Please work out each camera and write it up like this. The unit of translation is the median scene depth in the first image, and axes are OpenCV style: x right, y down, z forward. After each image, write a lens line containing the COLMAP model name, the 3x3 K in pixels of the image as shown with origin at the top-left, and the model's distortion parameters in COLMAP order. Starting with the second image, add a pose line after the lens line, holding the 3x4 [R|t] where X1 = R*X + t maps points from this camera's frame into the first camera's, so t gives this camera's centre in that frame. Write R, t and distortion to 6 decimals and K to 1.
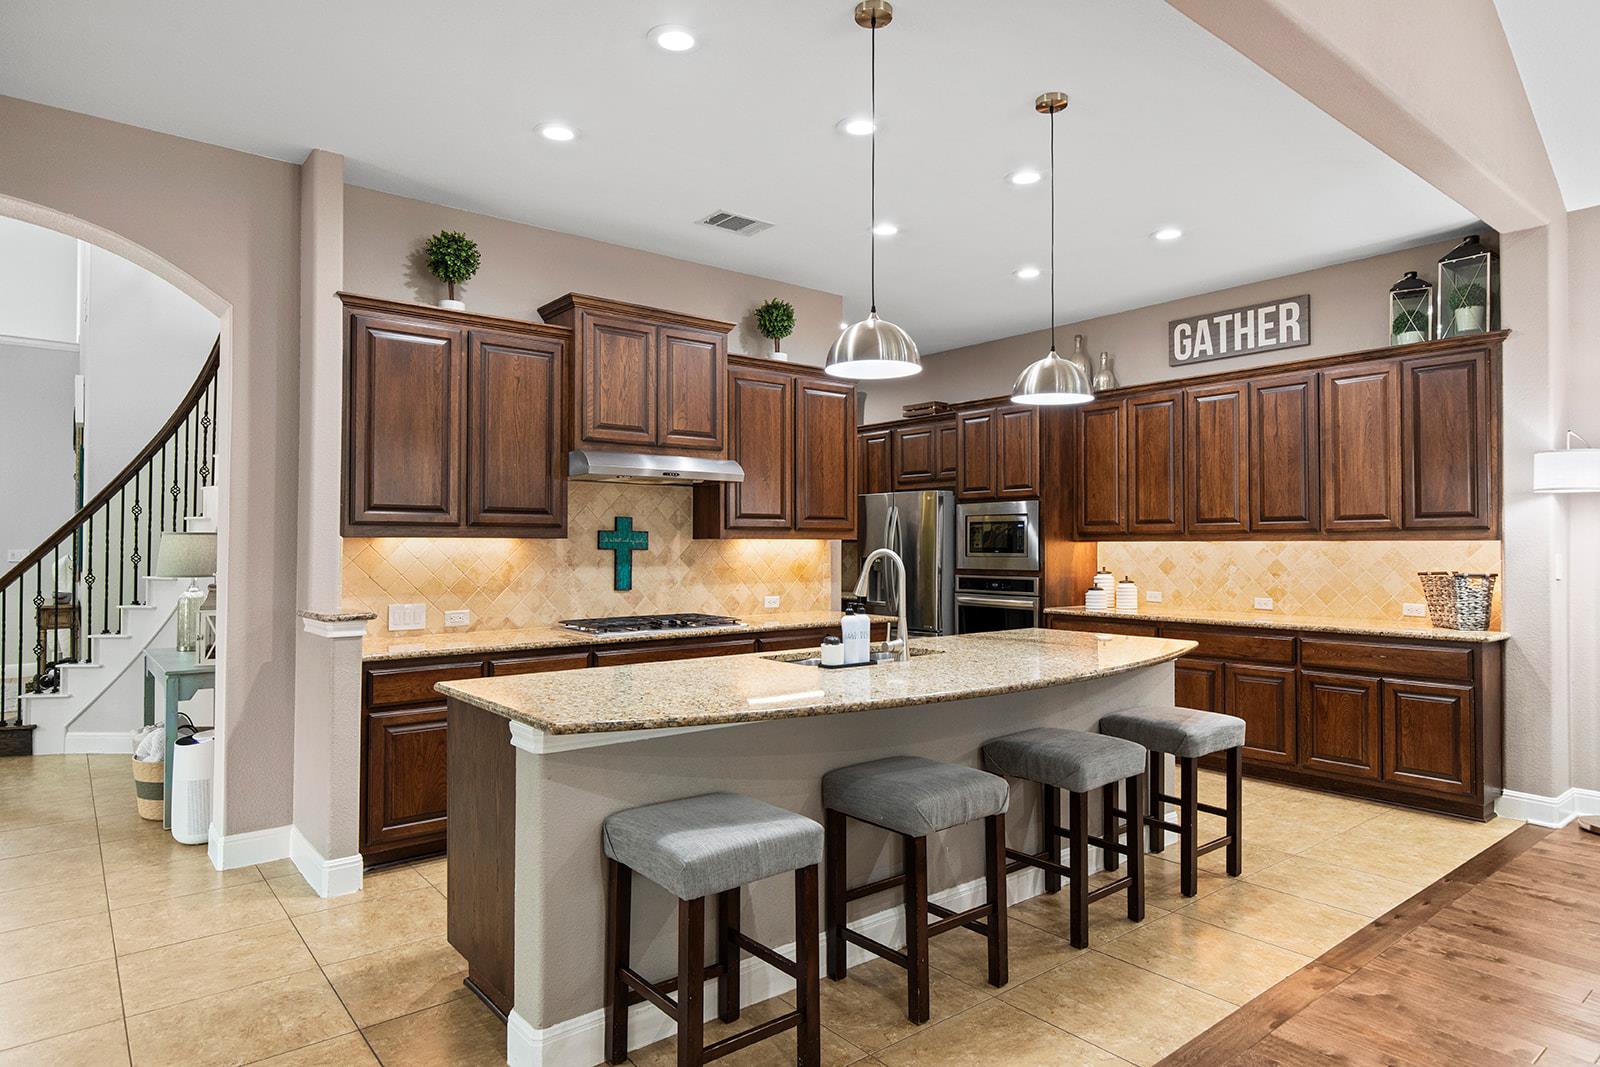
lens RADIAL K [[926.3, 0, 811.3], [0, 926.3, 531.8], [0, 0, 1]] dist [0.002112, -0.002350]
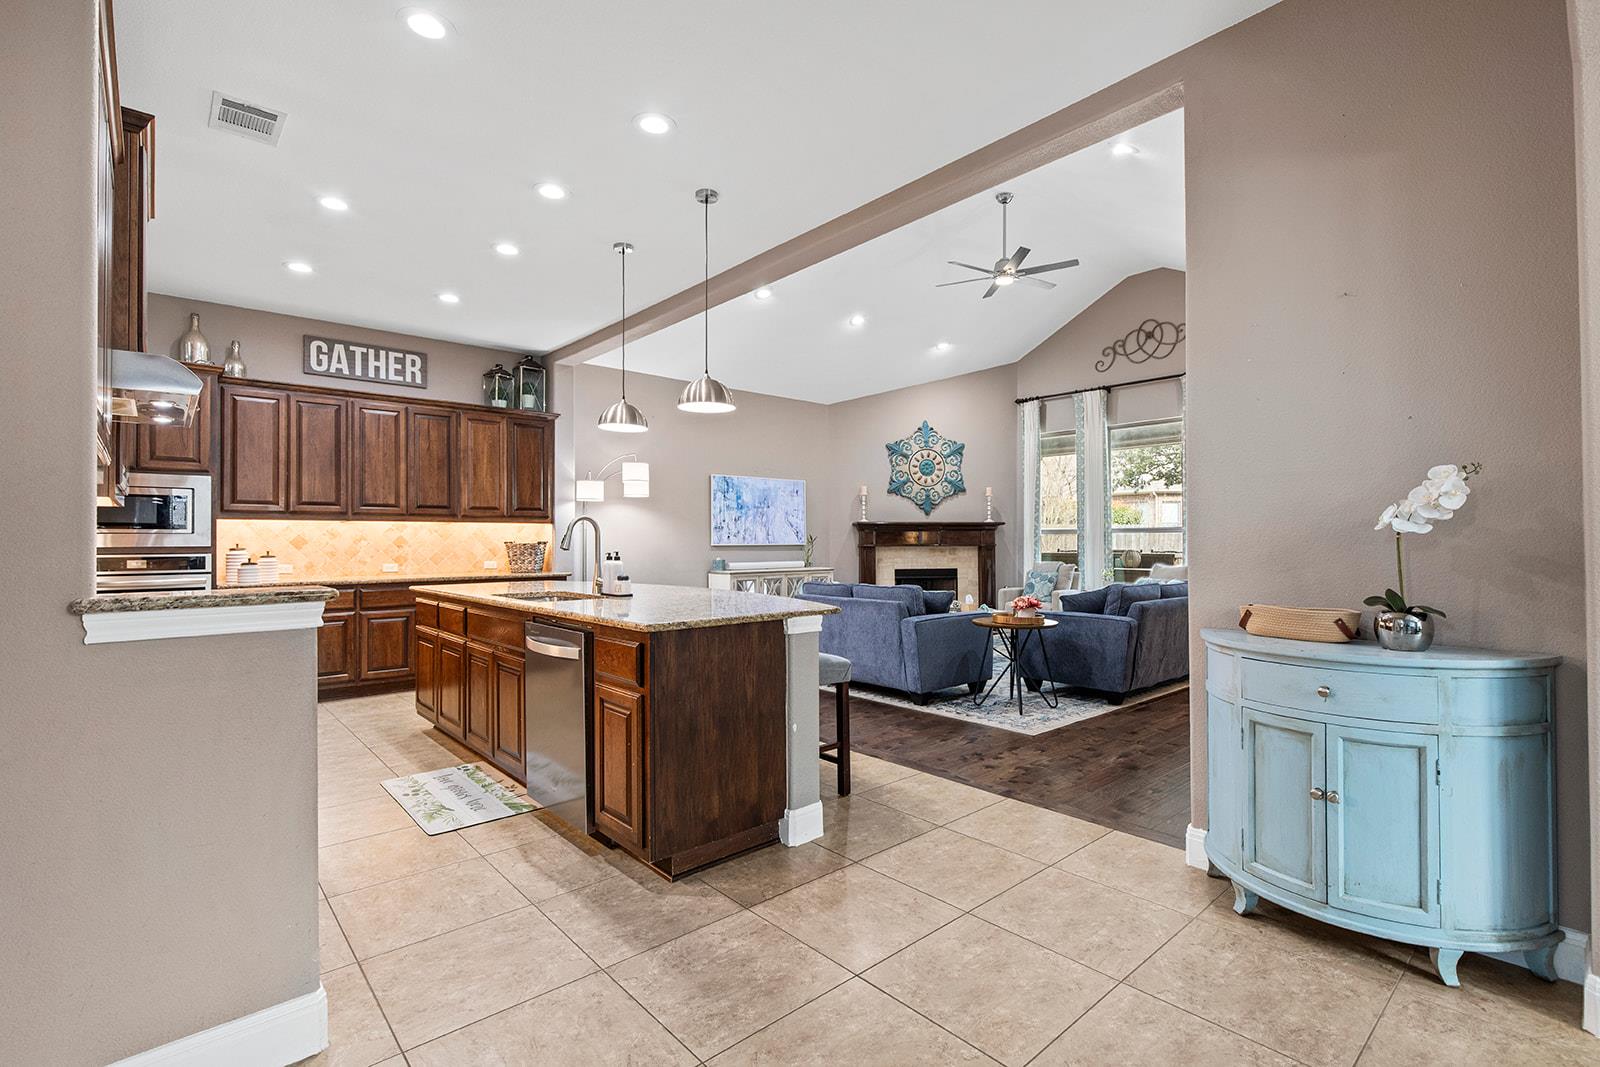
lens RADIAL K [[737.3, 0, 818.9], [0, 737.3, 537.5], [0, 0, 1]] dist [-0.013350, 0.001972]
pose [[-0.055671, 0.005548, 0.998434, -0.712318], [-0.010598, 0.999925, -0.006147, 0.037046], [-0.998393, -0.010924, -0.055608, 0.483759]]
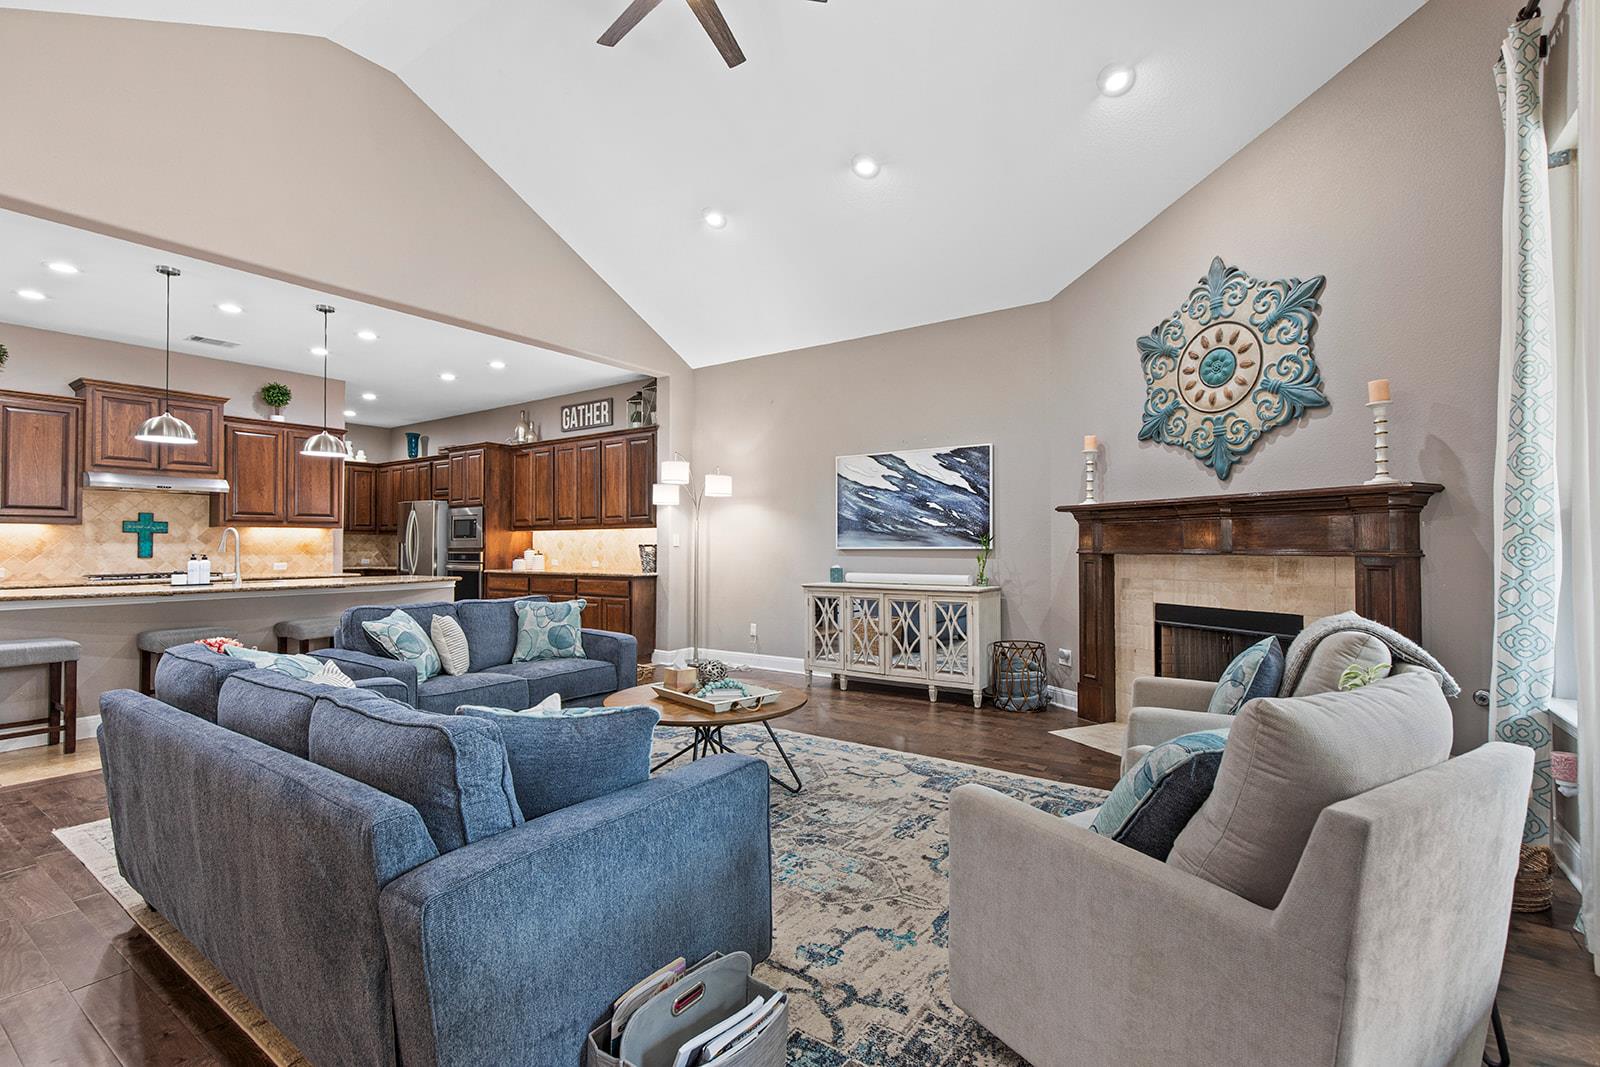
lens RADIAL K [[712.2, 0, 811.4], [0, 712.2, 533.5], [0, 0, 1]] dist [0.006521, -0.001268]
pose [[0.958385, 0.000762, 0.285477, 0.558923], [0.000114, 0.999995, -0.003051, 0.024162], [-0.285478, 0.002957, 0.958381, -0.540767]]
